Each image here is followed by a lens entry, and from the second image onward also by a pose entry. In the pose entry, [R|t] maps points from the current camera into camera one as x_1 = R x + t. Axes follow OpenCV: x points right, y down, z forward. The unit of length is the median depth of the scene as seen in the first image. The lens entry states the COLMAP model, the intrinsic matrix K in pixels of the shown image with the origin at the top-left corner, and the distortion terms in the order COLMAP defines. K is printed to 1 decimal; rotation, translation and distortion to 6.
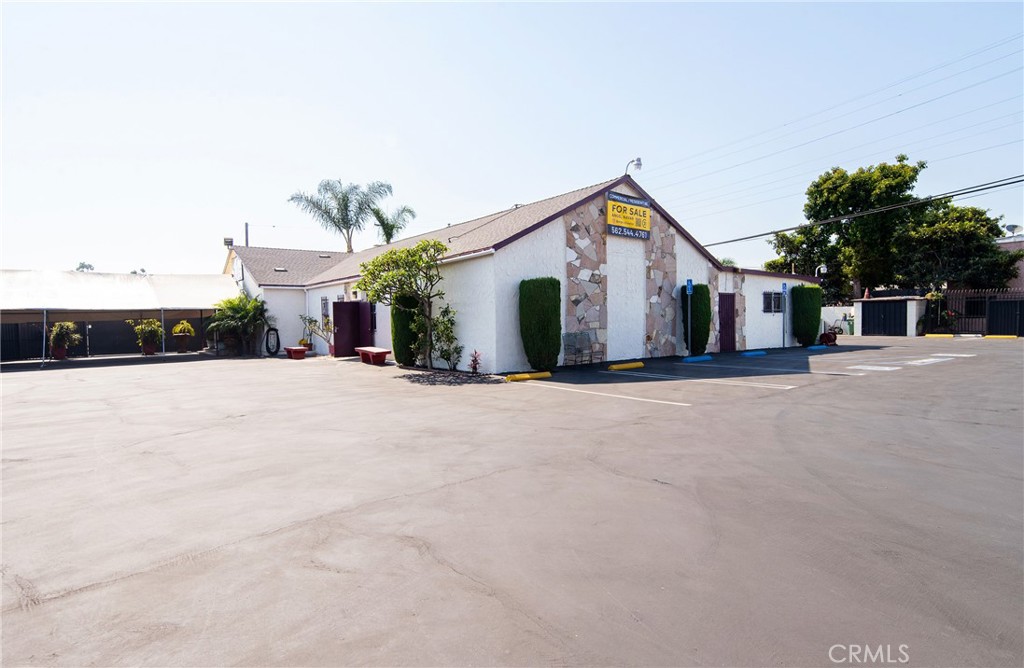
lens RADIAL K [[552.6, 0, 507.6], [0, 552.6, 334.9], [0, 0, 1]] dist [-0.005299, -0.002079]
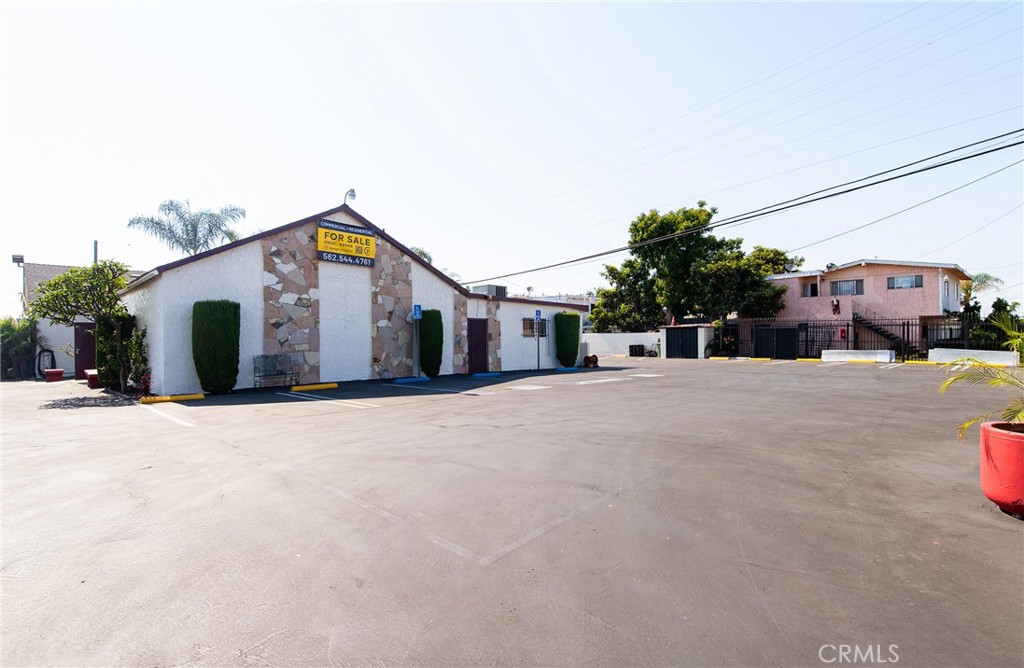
lens RADIAL K [[523.8, 0, 513.0], [0, 523.8, 340.8], [0, 0, 1]] dist [-0.013532, -0.001363]
pose [[0.988275, 0.006705, 0.152540, 0.305377], [-0.001908, 0.999500, -0.031573, -0.000097], [-0.152675, 0.030912, 0.987793, -0.017228]]
